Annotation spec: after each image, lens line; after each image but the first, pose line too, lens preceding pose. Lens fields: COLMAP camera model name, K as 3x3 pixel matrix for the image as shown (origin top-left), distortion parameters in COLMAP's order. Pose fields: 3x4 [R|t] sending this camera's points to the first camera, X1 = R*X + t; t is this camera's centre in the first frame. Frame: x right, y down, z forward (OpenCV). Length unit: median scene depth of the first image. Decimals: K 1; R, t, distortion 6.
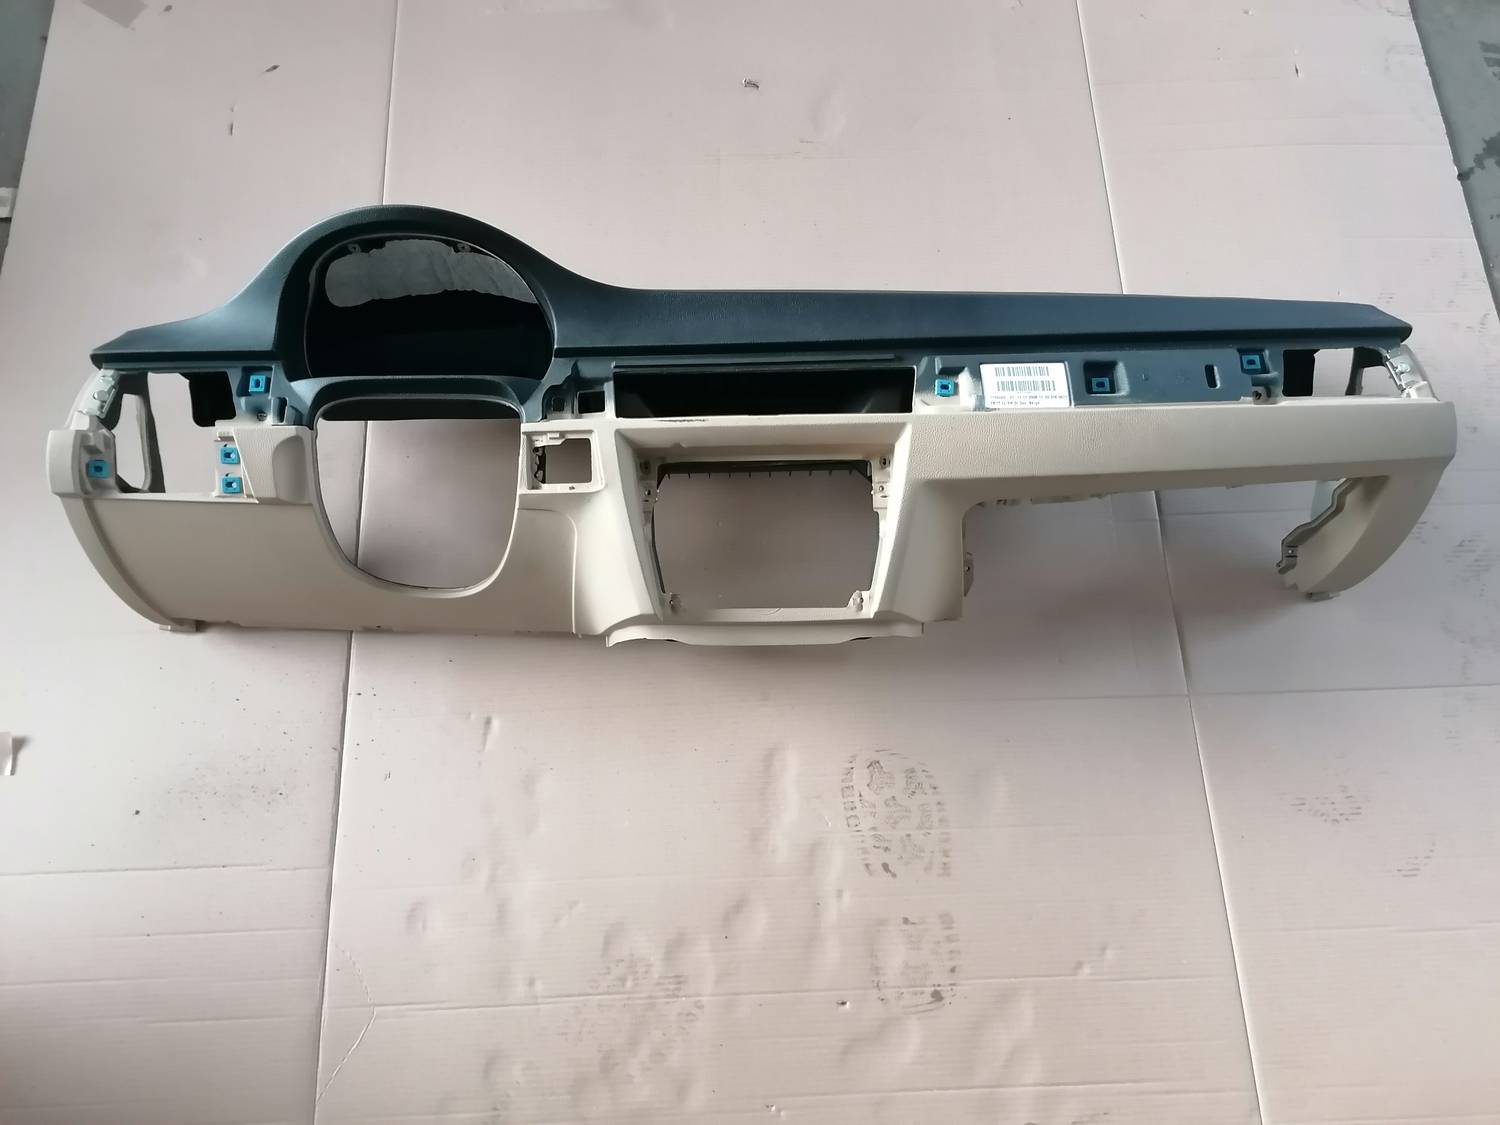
lens RADIAL K [[1135.5, 0, 750.0], [0, 1135.5, 562.5], [0, 0, 1]] dist [0.103055, -0.125344]
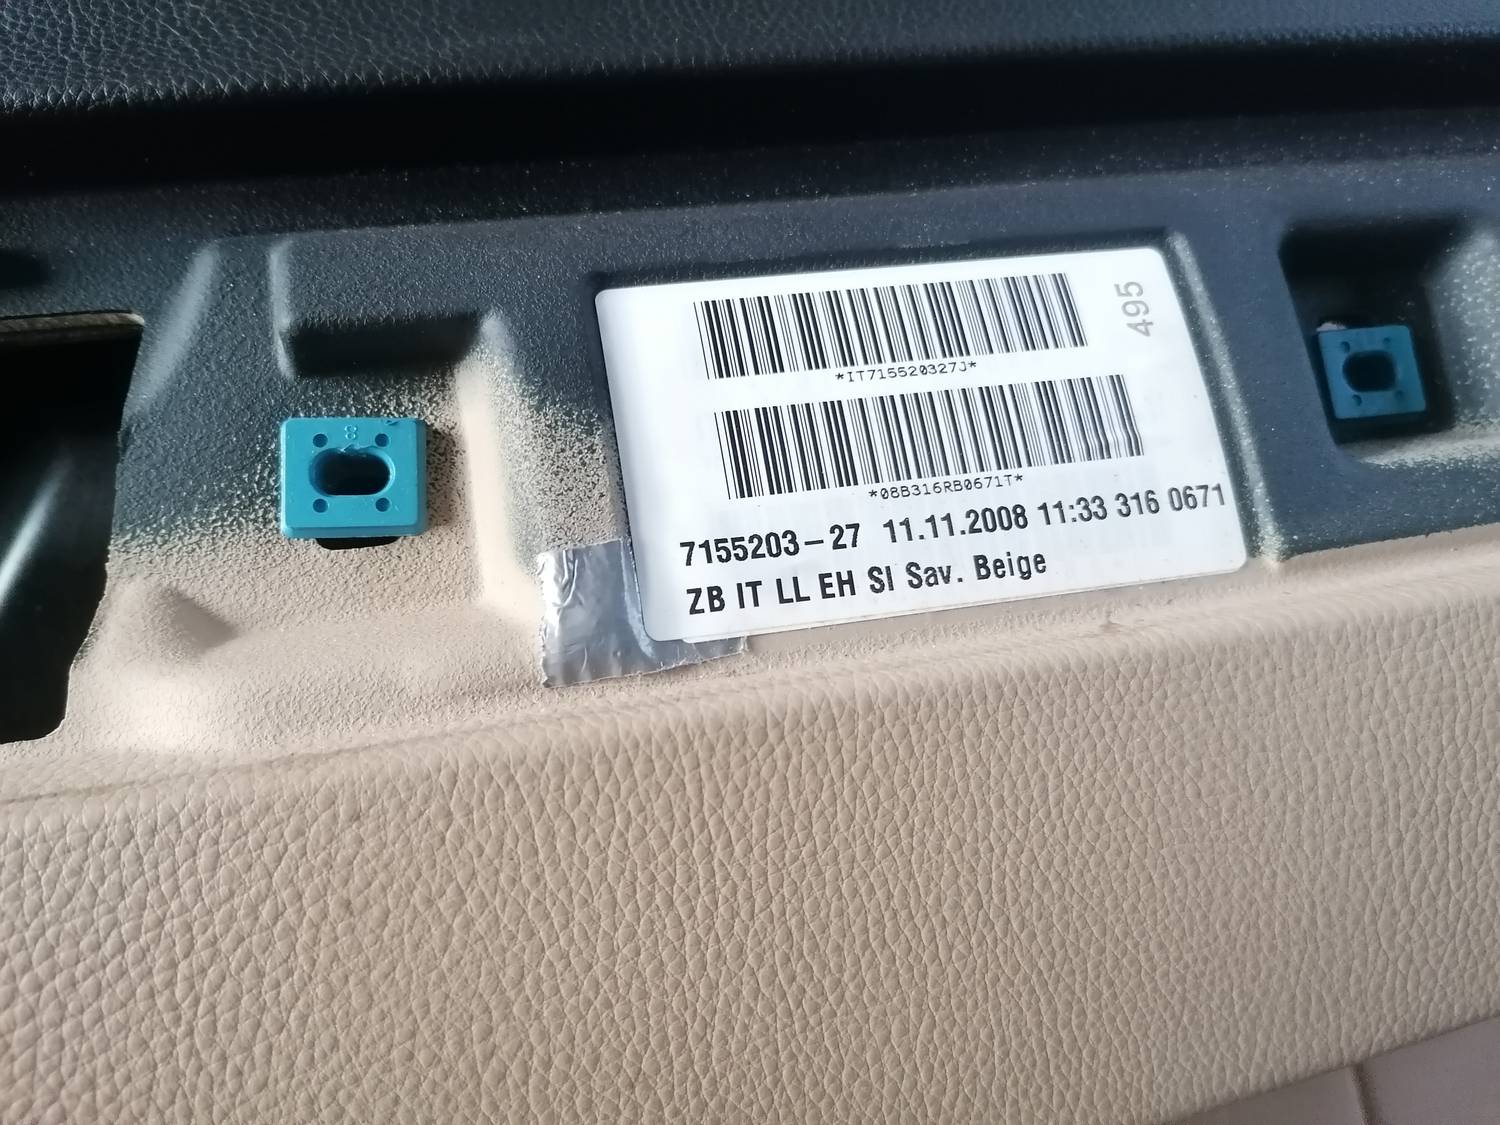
lens RADIAL K [[1135.5, 0, 750.0], [0, 1135.5, 562.5], [0, 0, 1]] dist [0.103055, -0.125344]
pose [[0.984694, -0.091970, 0.148049, 0.182840], [0.077276, 0.991765, 0.102127, -0.143245], [-0.156223, -0.089124, 0.983693, 0.803470]]
